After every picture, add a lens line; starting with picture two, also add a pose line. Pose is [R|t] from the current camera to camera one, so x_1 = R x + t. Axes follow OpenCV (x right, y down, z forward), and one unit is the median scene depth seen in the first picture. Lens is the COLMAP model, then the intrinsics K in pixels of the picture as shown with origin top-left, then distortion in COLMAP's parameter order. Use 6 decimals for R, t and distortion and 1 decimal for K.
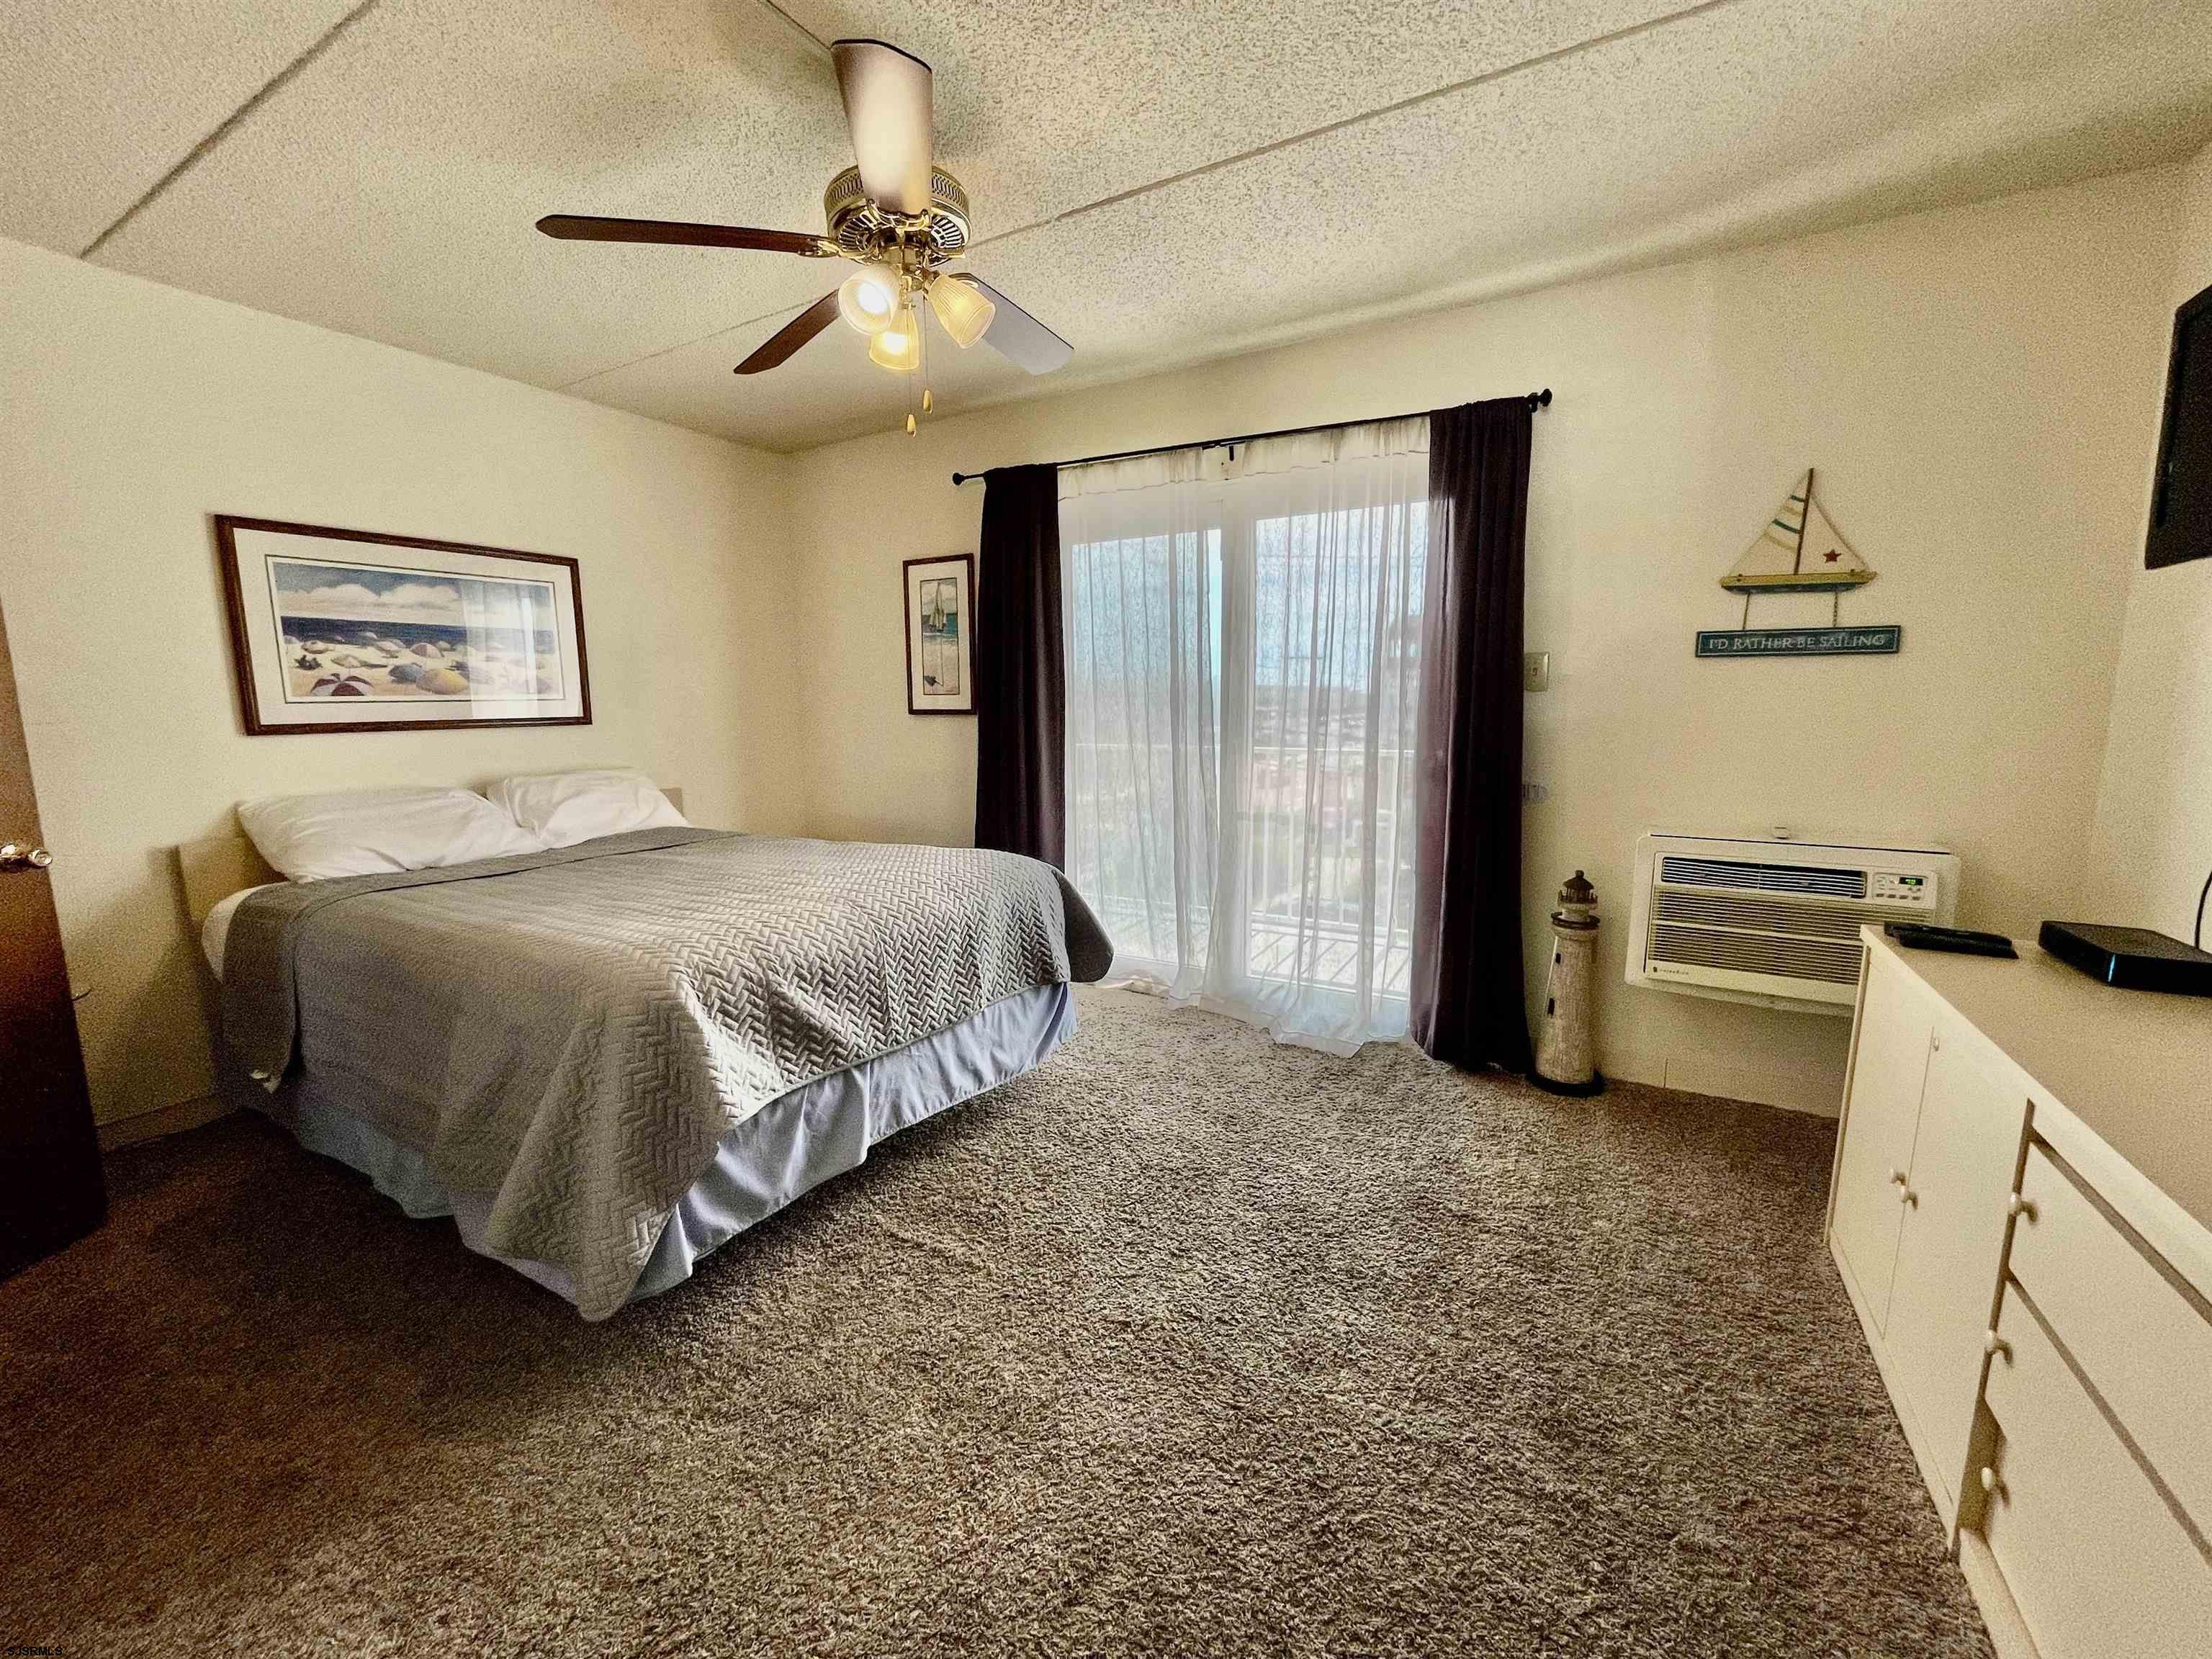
lens RADIAL K [[909.5, 0, 1108.3], [0, 909.5, 829.8], [0, 0, 1]] dist [0.005867, -0.001129]
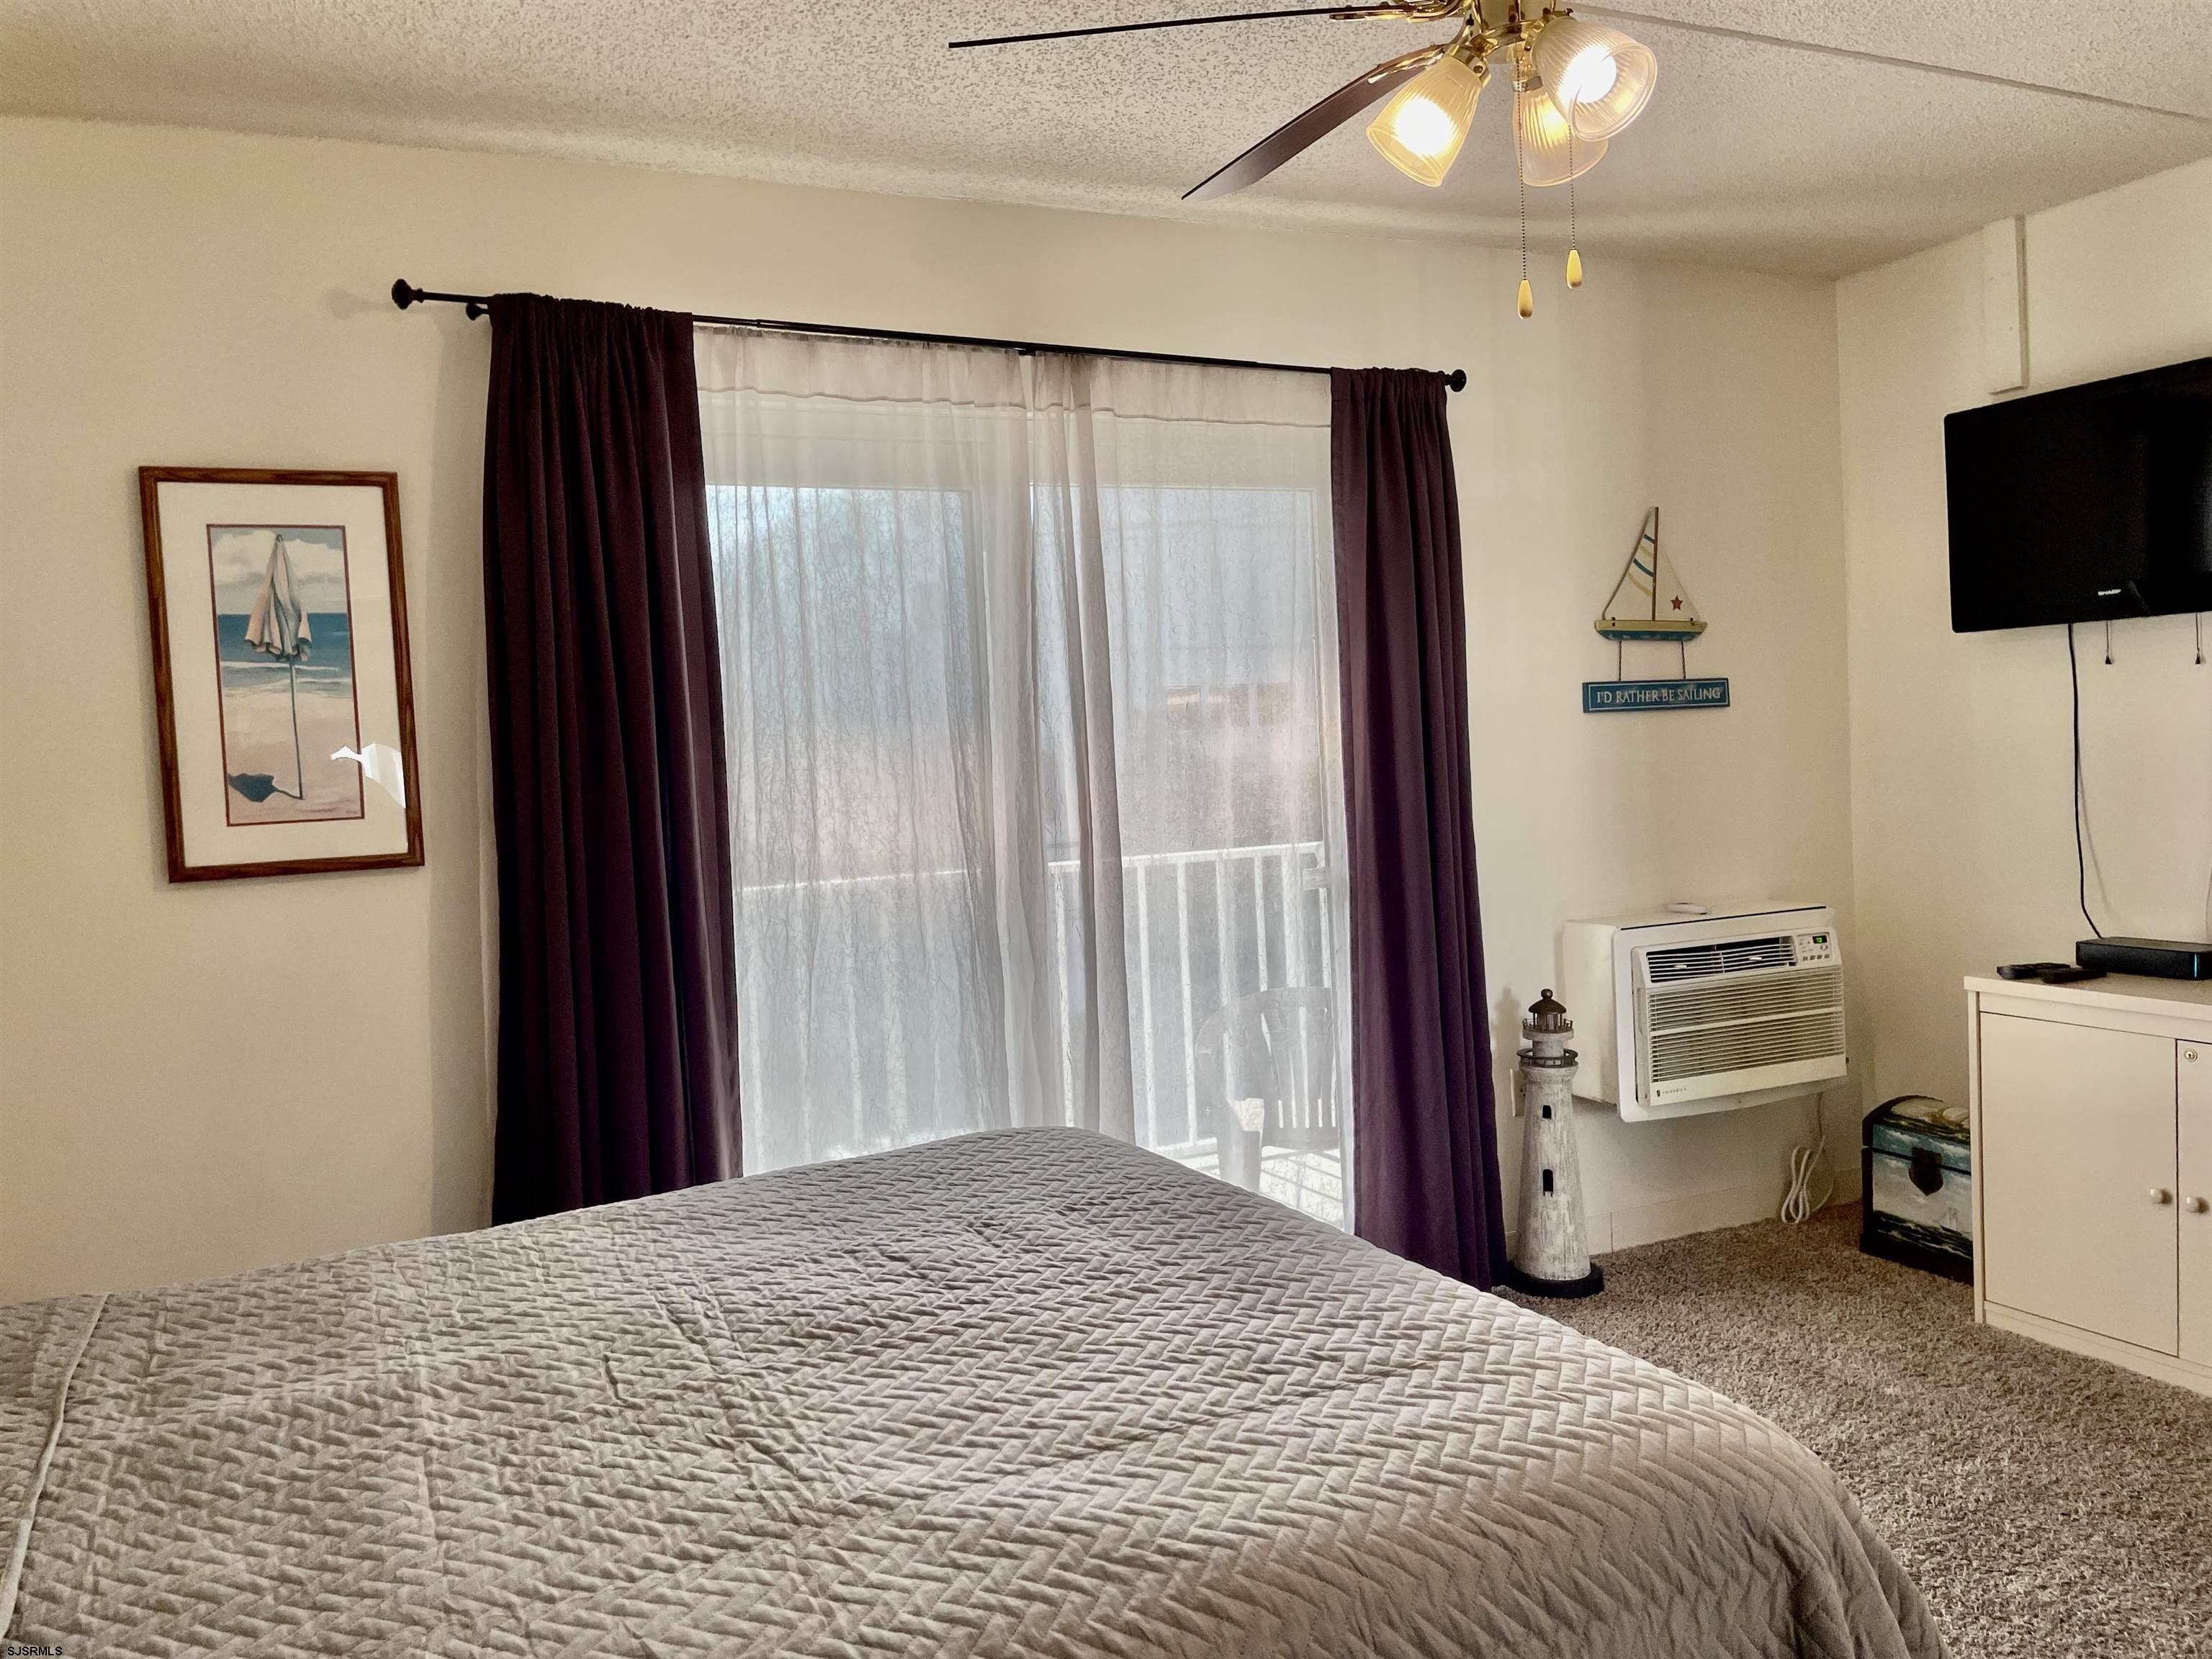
lens RADIAL K [[1682.0, 0, 1103.6], [0, 1682.0, 816.2], [0, 0, 1]] dist [0.081307, -0.081314]
pose [[0.568818, -0.055128, 0.820614, -0.918145], [0.163343, 0.985448, -0.047022, -0.099800], [-0.806080, 0.160789, 0.569545, 0.512482]]
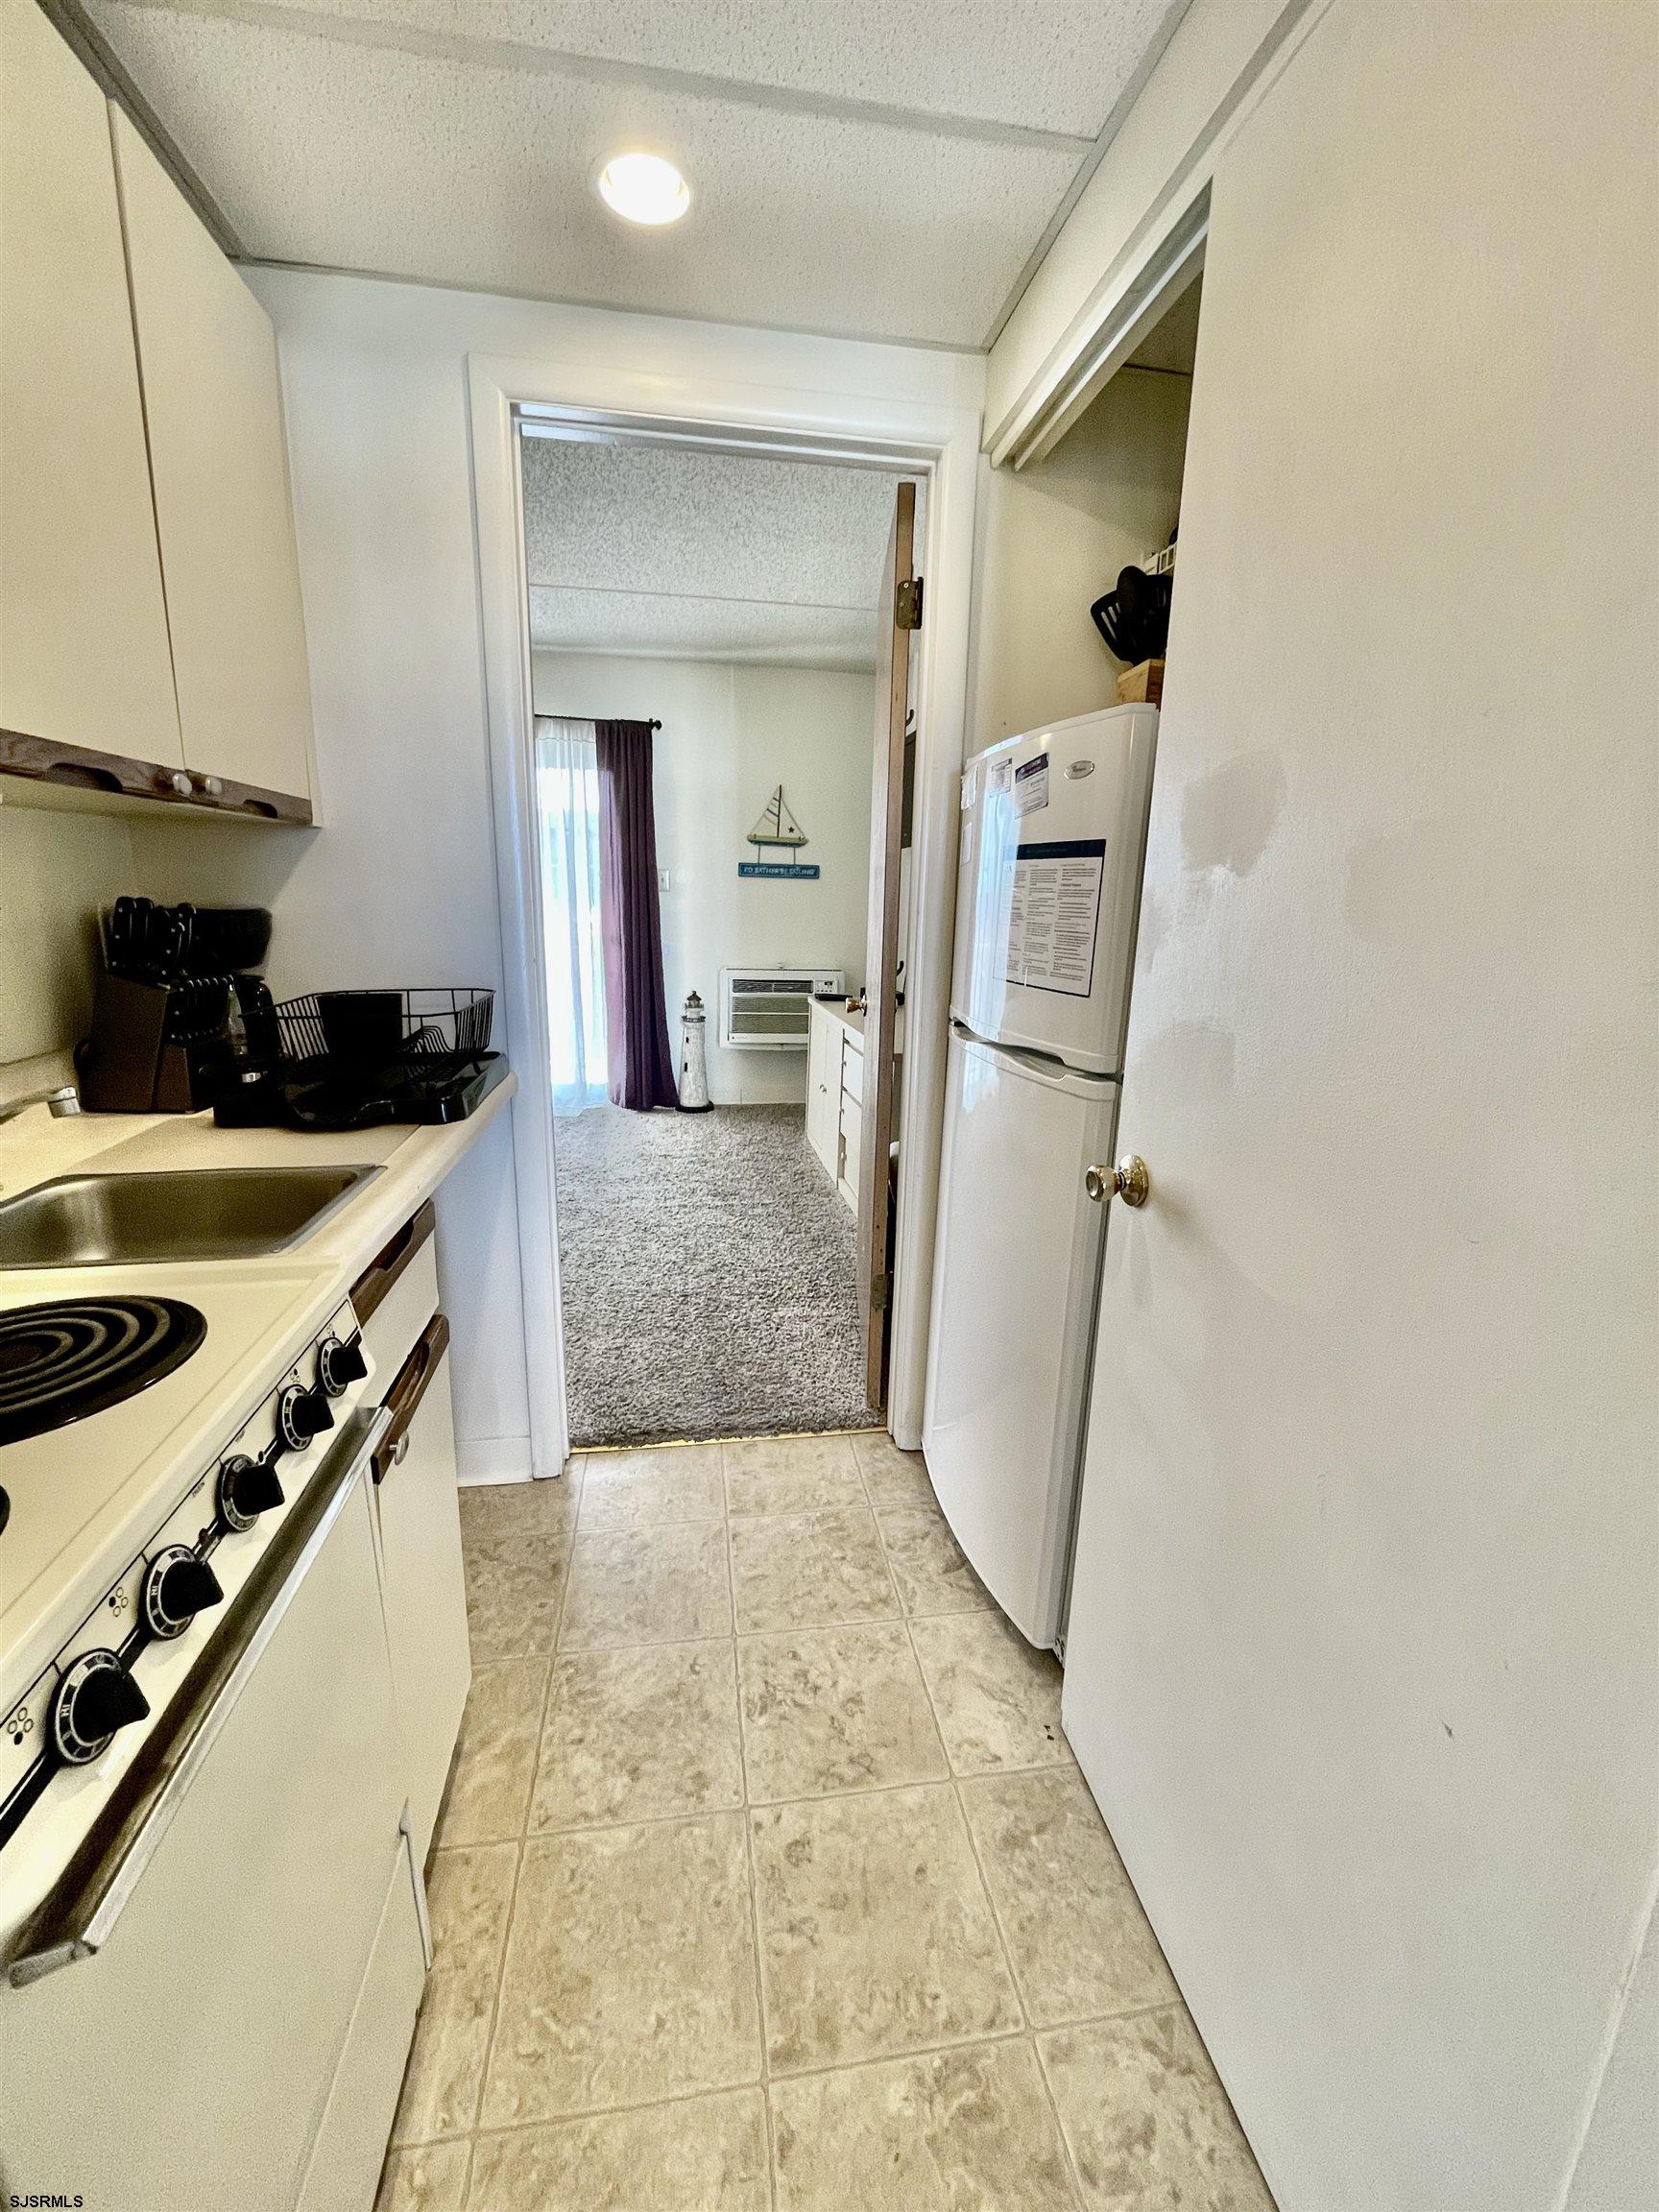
lens RADIAL K [[909.5, 0, 826.3], [0, 909.5, 1105.3], [0, 0, 1]] dist [0.005867, -0.001129]
pose [[0.780722, -0.112642, 0.614642, -0.472494], [0.059263, 0.992532, 0.106620, 0.103015], [-0.622062, -0.046815, 0.781567, -0.674816]]
